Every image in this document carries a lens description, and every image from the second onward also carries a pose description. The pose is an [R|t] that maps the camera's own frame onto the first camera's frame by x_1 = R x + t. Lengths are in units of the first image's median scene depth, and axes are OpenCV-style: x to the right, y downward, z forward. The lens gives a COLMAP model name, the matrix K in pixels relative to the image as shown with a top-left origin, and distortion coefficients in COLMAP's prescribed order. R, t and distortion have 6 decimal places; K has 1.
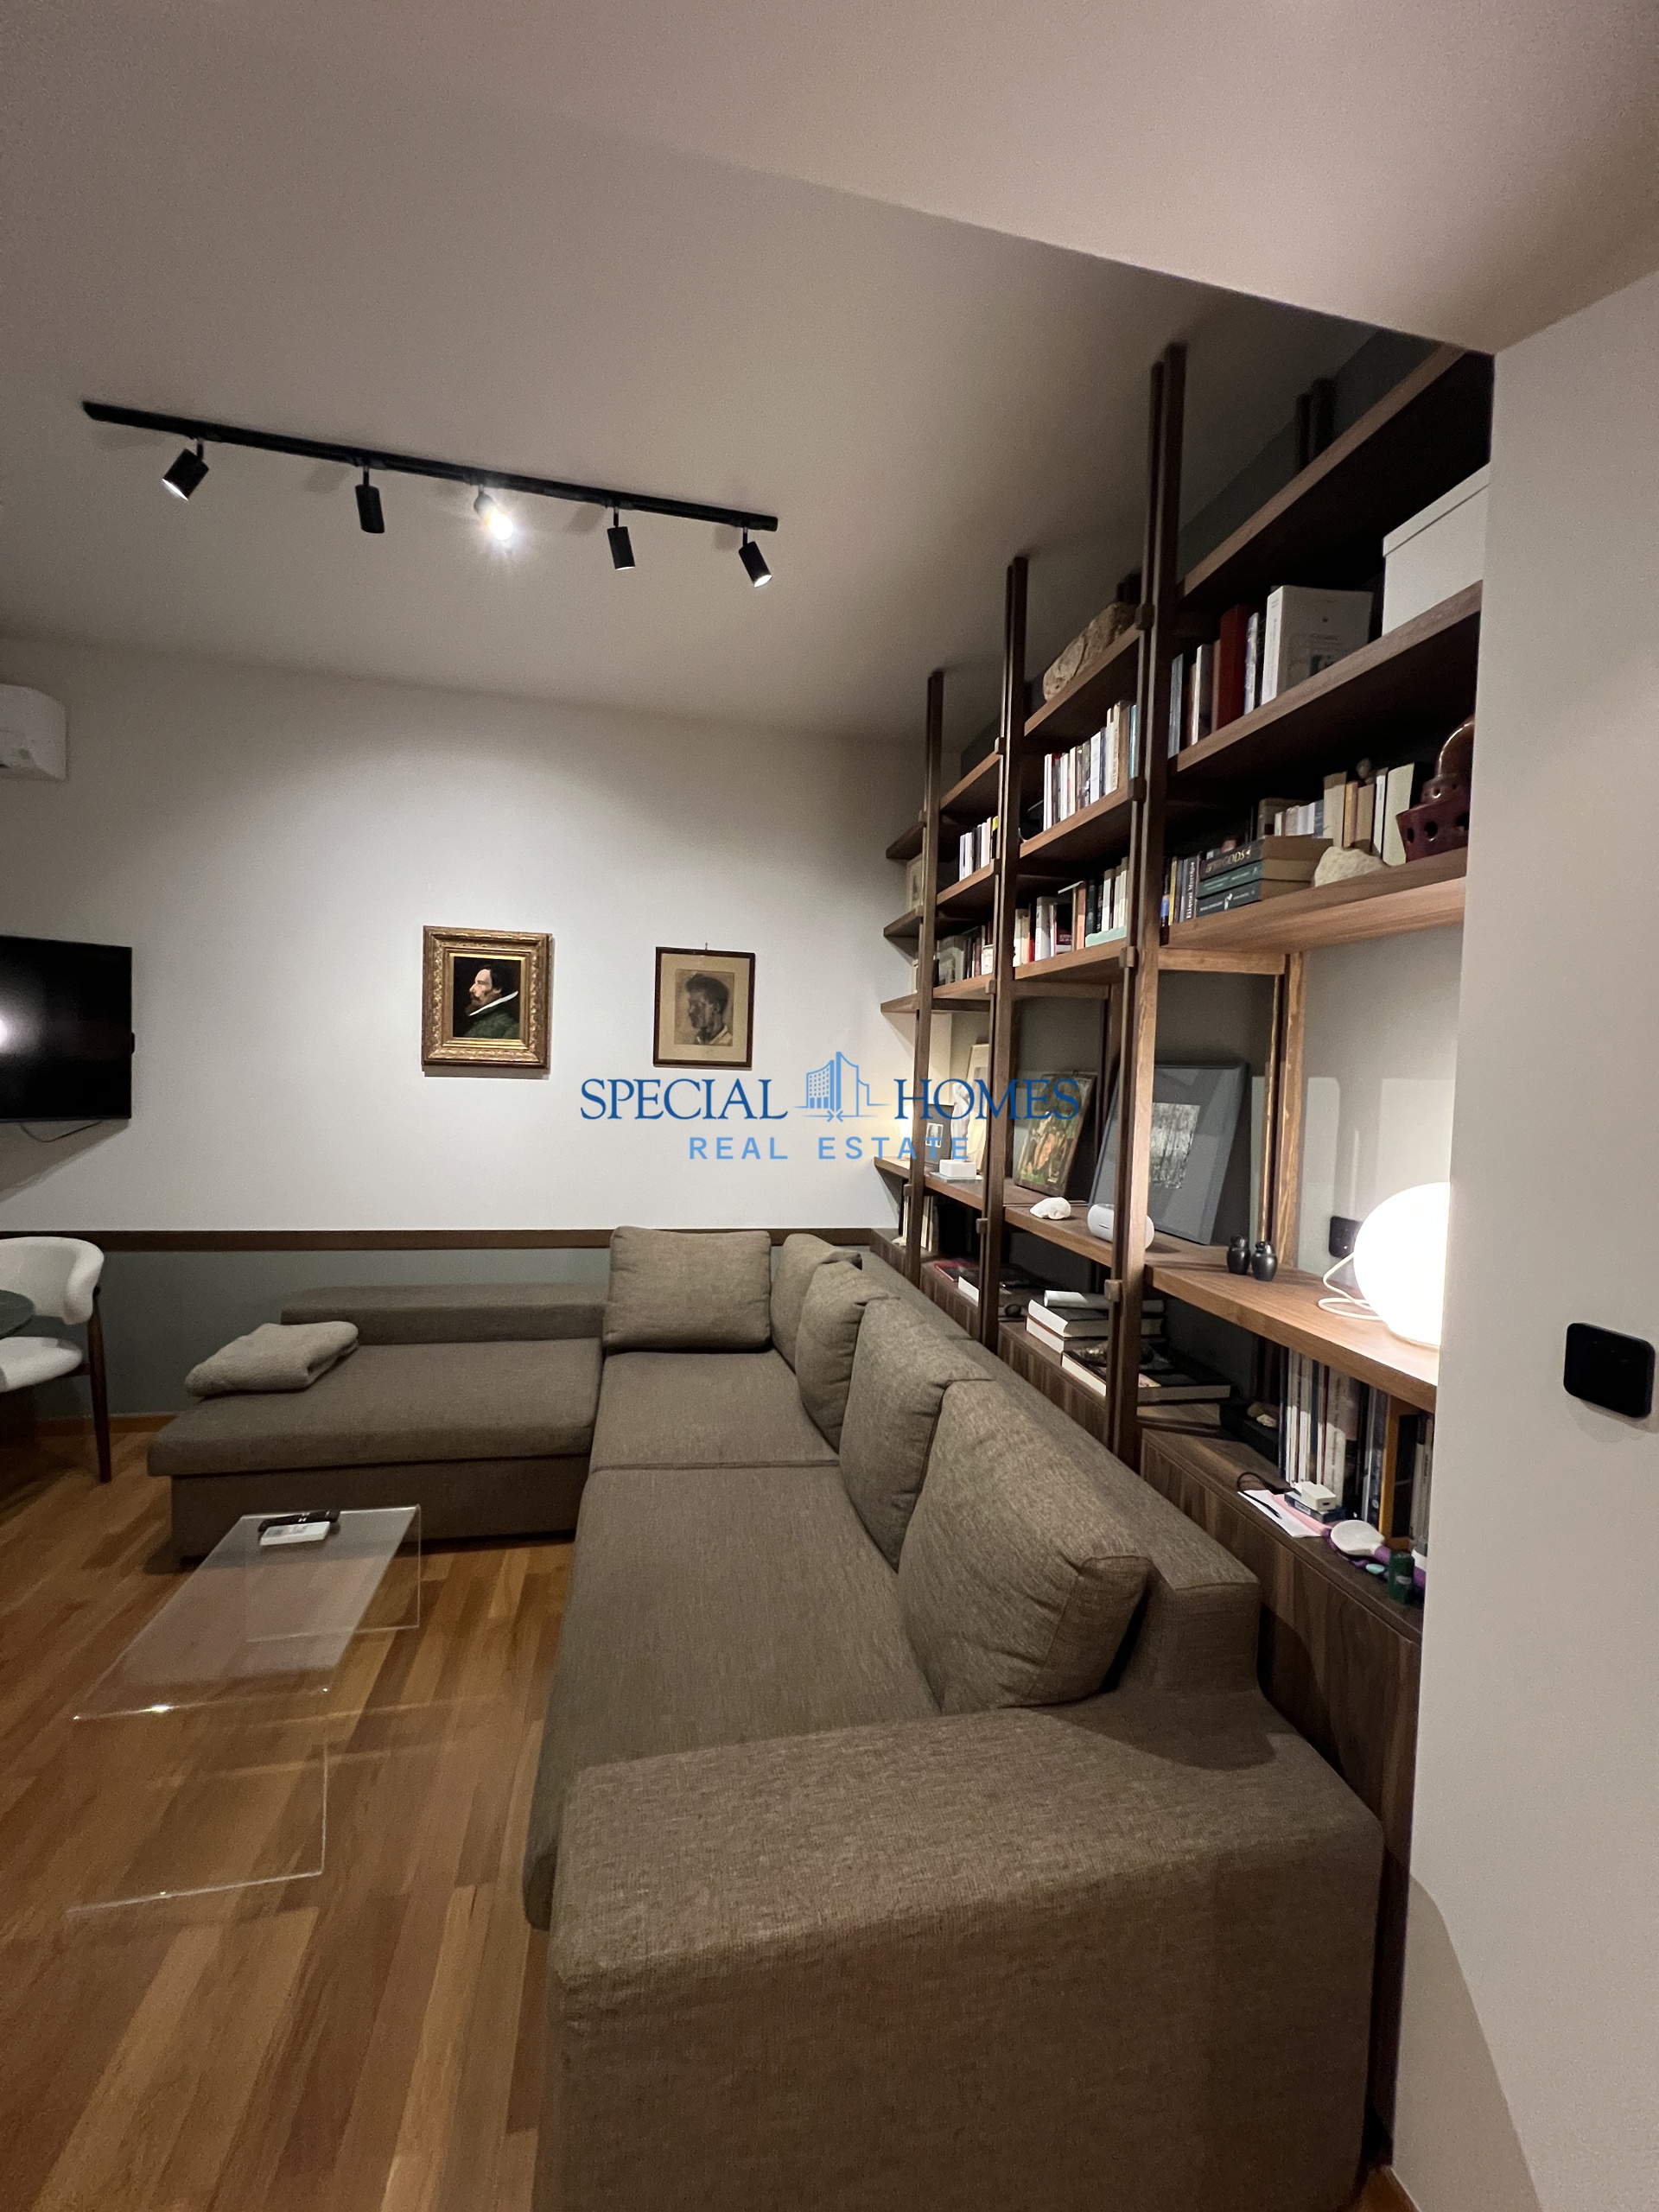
lens RADIAL K [[884.1, 0, 835.8], [0, 884.1, 1100.8], [0, 0, 1]] dist [-0.003185, 0.000728]
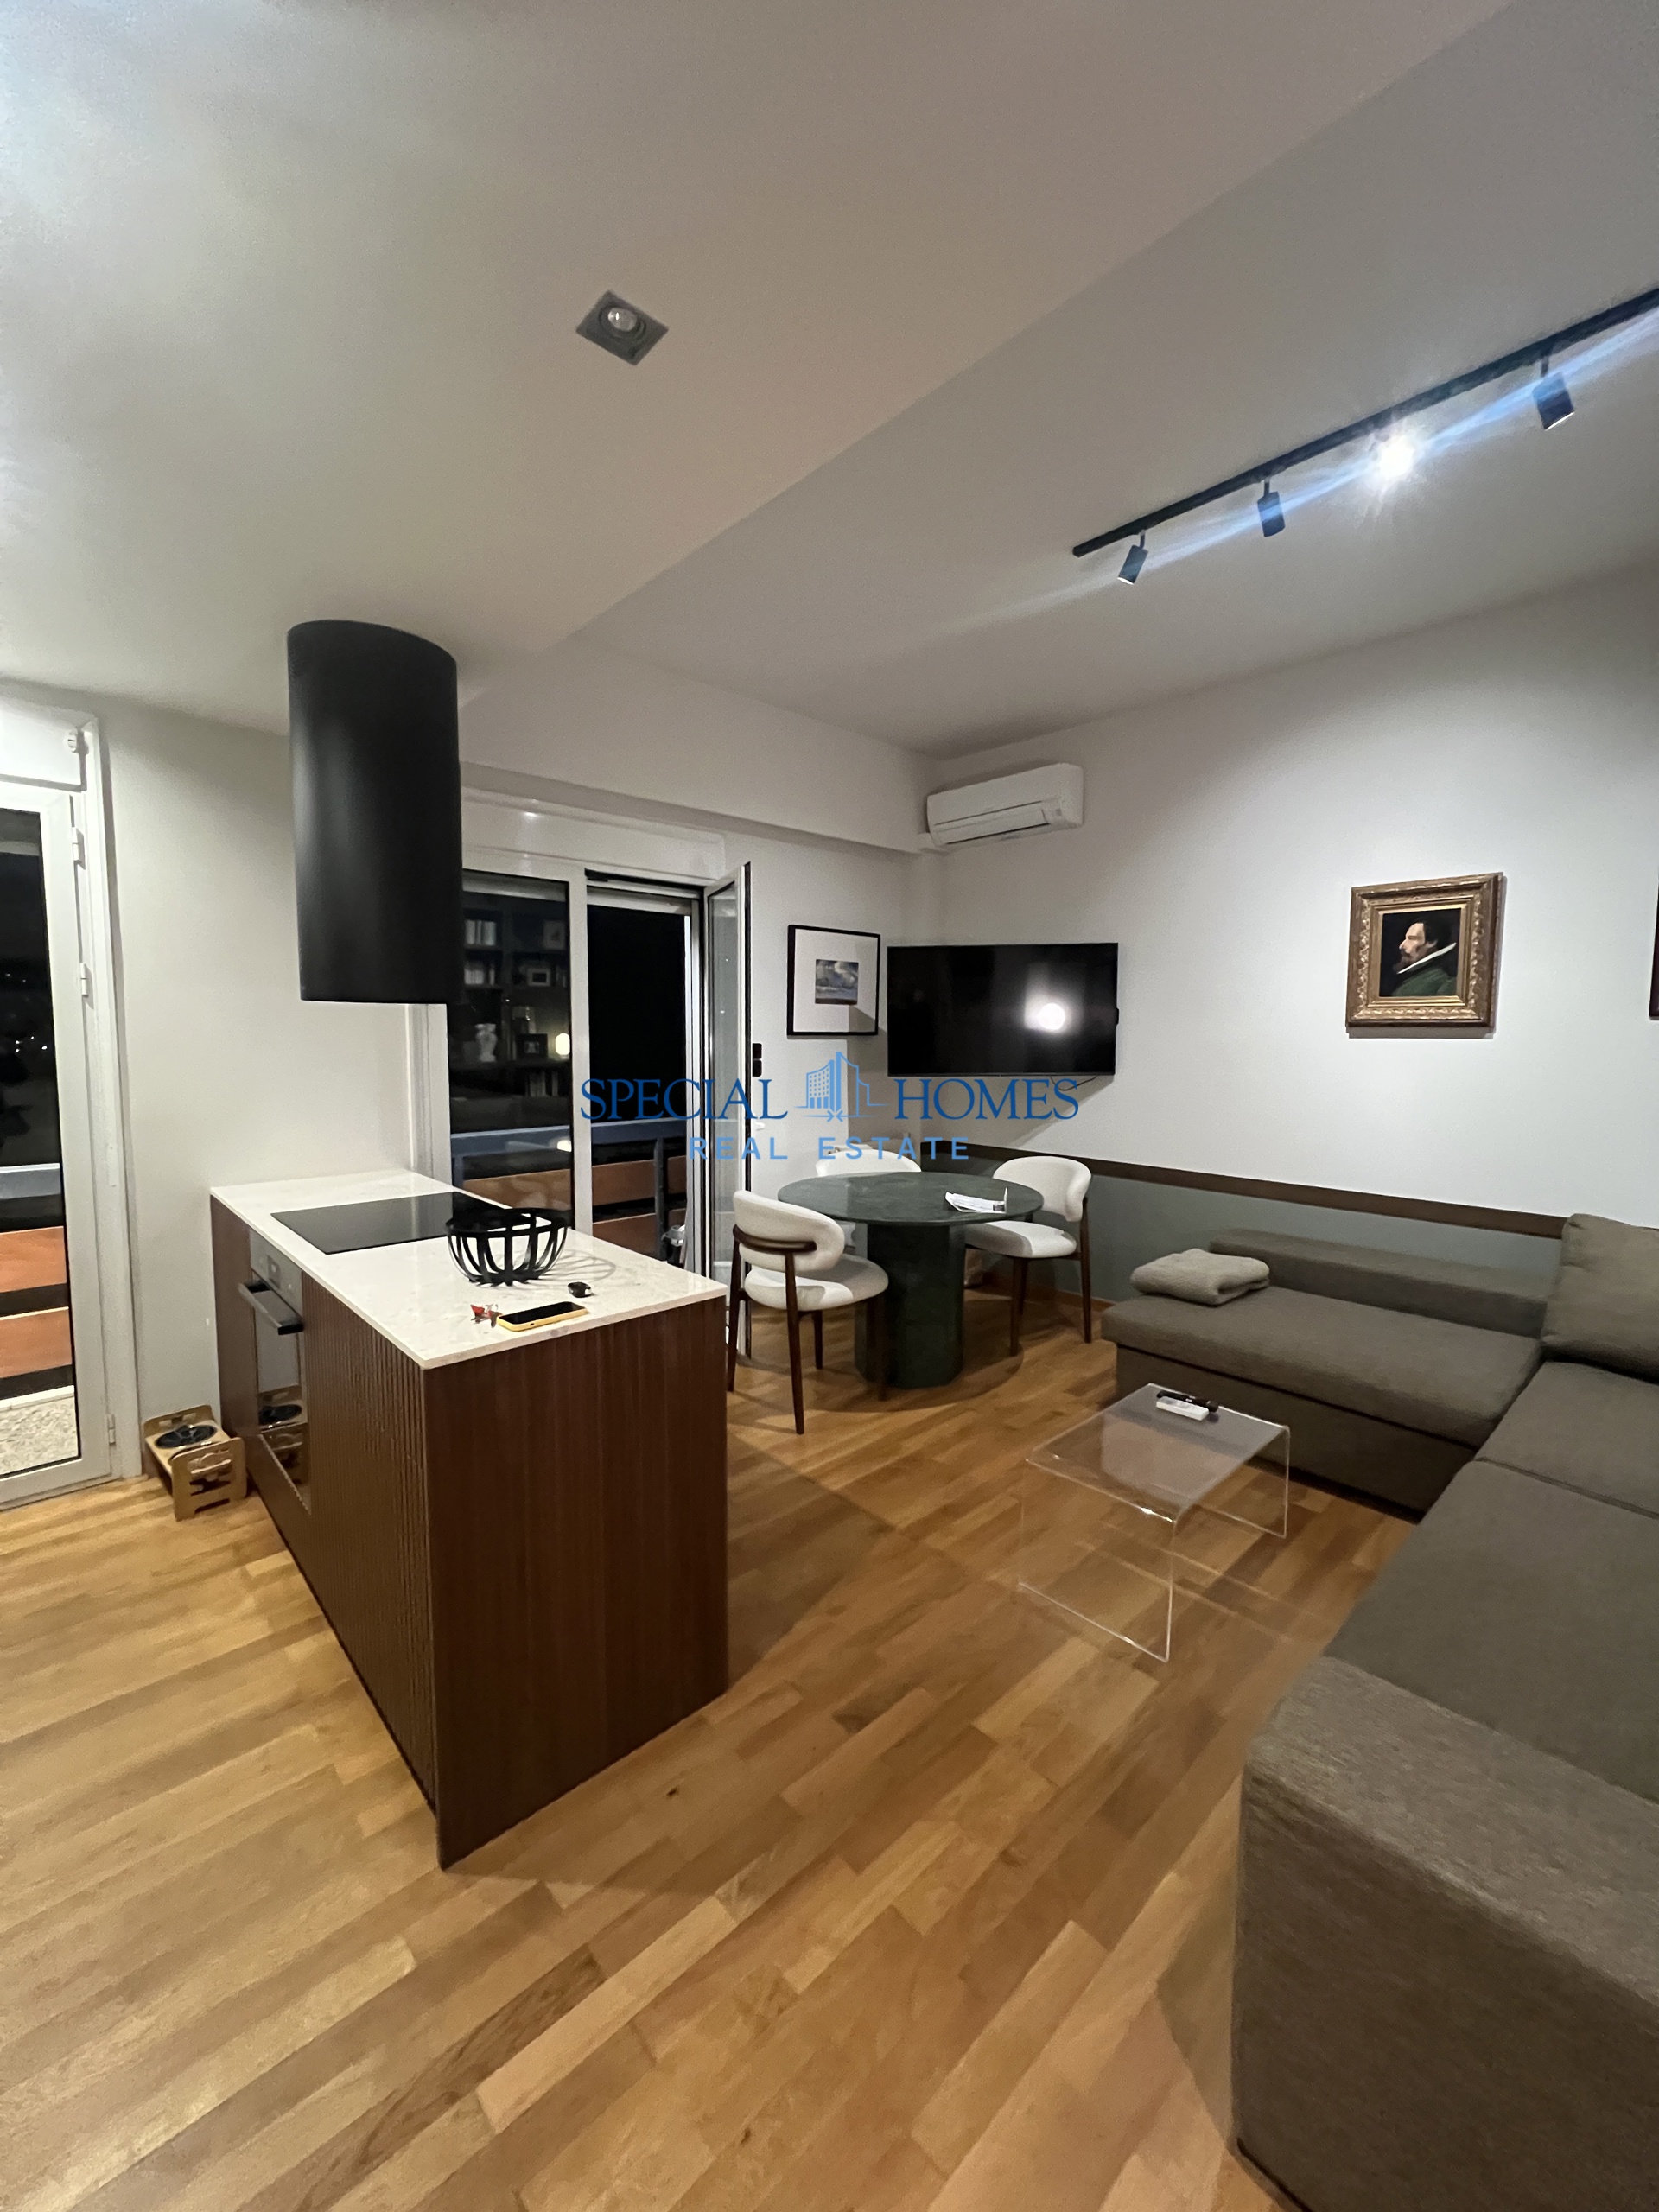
lens RADIAL K [[884.1, 0, 837.2], [0, 884.1, 1101.8], [0, 0, 1]] dist [-0.003185, 0.000728]
pose [[0.515429, 0.038724, -0.856057, 0.131790], [-0.015926, 0.999239, 0.035613, 0.024519], [0.856784, -0.004722, 0.515654, -0.027237]]
